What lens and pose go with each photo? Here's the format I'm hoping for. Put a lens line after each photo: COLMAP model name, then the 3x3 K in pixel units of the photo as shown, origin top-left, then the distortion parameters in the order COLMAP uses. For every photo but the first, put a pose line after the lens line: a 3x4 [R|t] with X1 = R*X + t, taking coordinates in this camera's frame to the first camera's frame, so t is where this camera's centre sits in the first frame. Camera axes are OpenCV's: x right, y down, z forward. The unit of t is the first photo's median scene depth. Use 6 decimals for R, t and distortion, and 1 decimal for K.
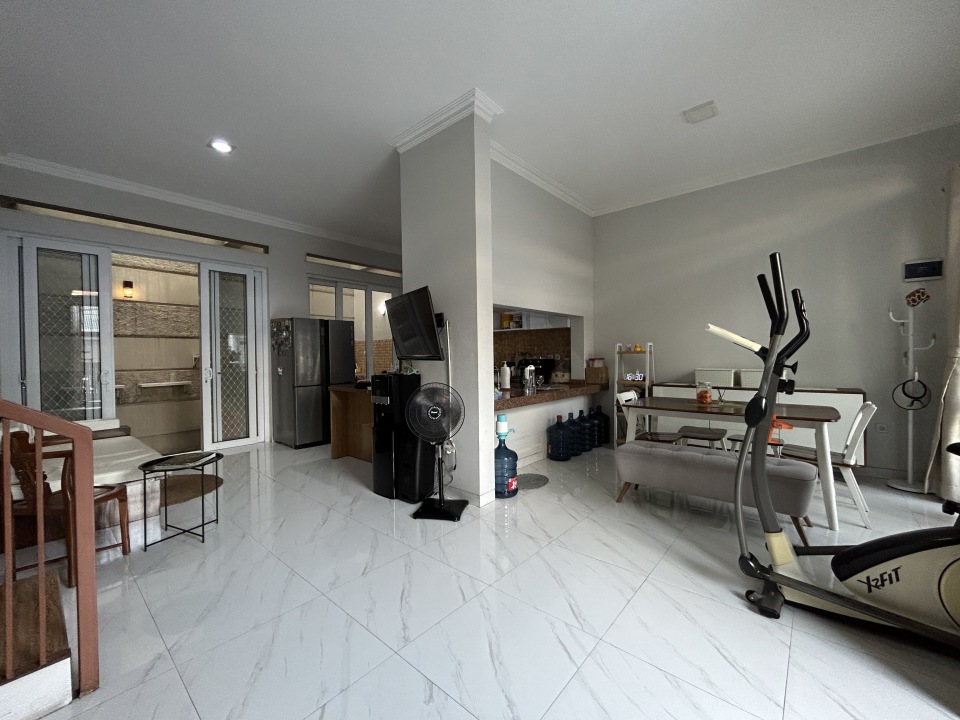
lens RADIAL K [[391.0, 0, 478.8], [0, 391.0, 360.0], [0, 0, 1]] dist [-0.000276, 0.001553]
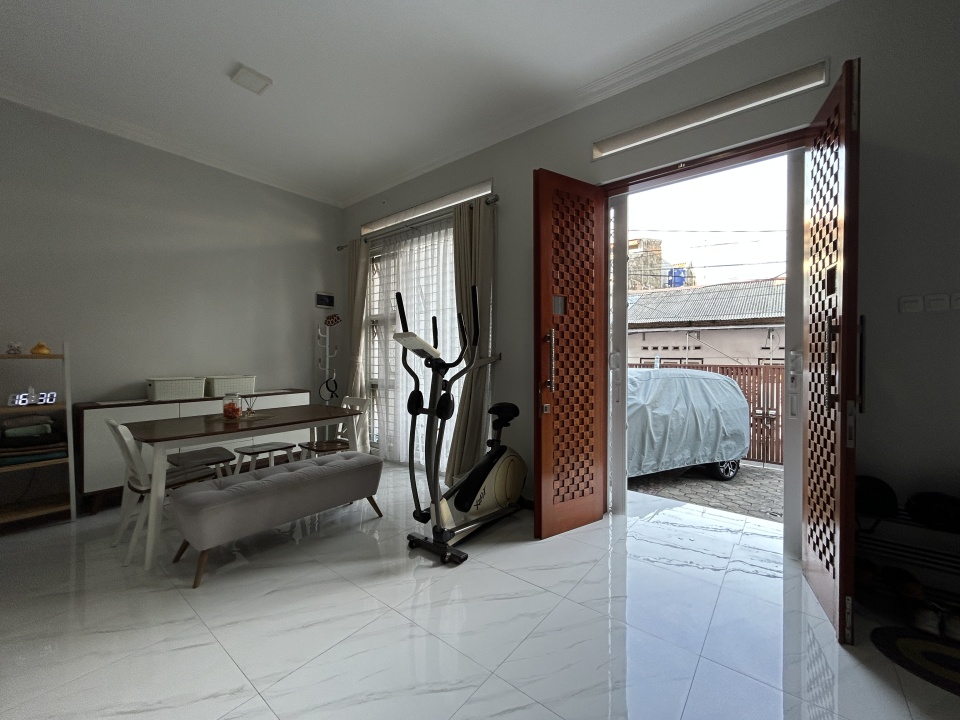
lens RADIAL K [[391.0, 0, 475.7], [0, 391.0, 361.3], [0, 0, 1]] dist [-0.000276, 0.001553]
pose [[-0.035510, -0.001321, 0.999368, -0.304235], [0.011993, 0.999927, 0.001748, -0.007483], [-0.999297, 0.012047, -0.035492, 0.541000]]
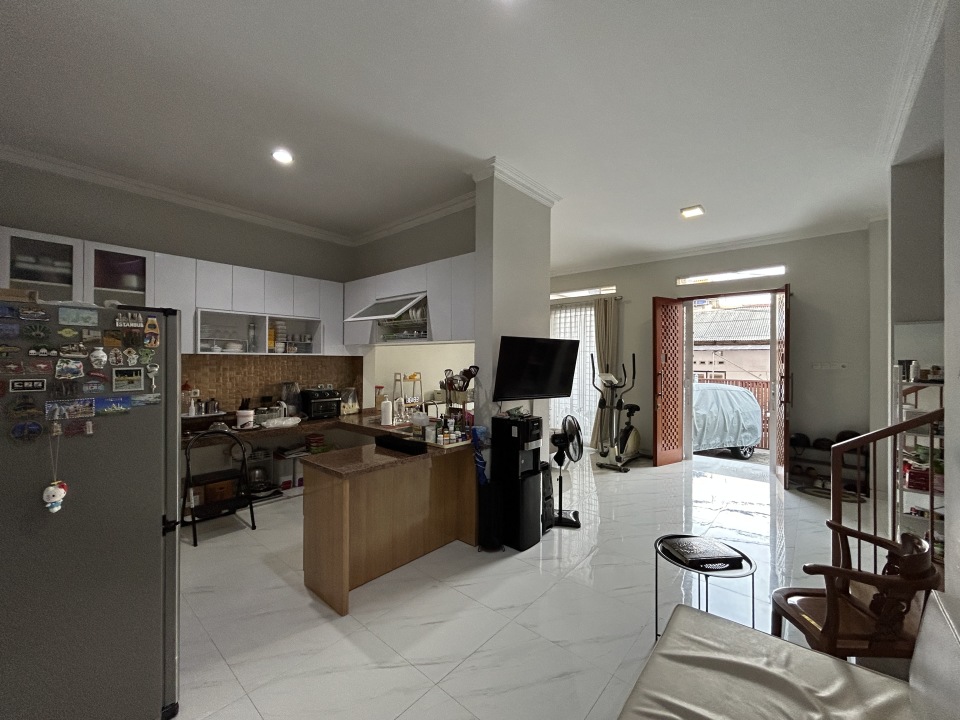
lens RADIAL K [[391.0, 0, 477.2], [0, 391.0, 359.6], [0, 0, 1]] dist [-0.000276, 0.001553]
pose [[-0.002744, 0.015610, 0.999874, -1.251719], [0.006216, 0.999859, -0.015592, -0.094674], [-0.999977, 0.006173, -0.002840, 1.181995]]
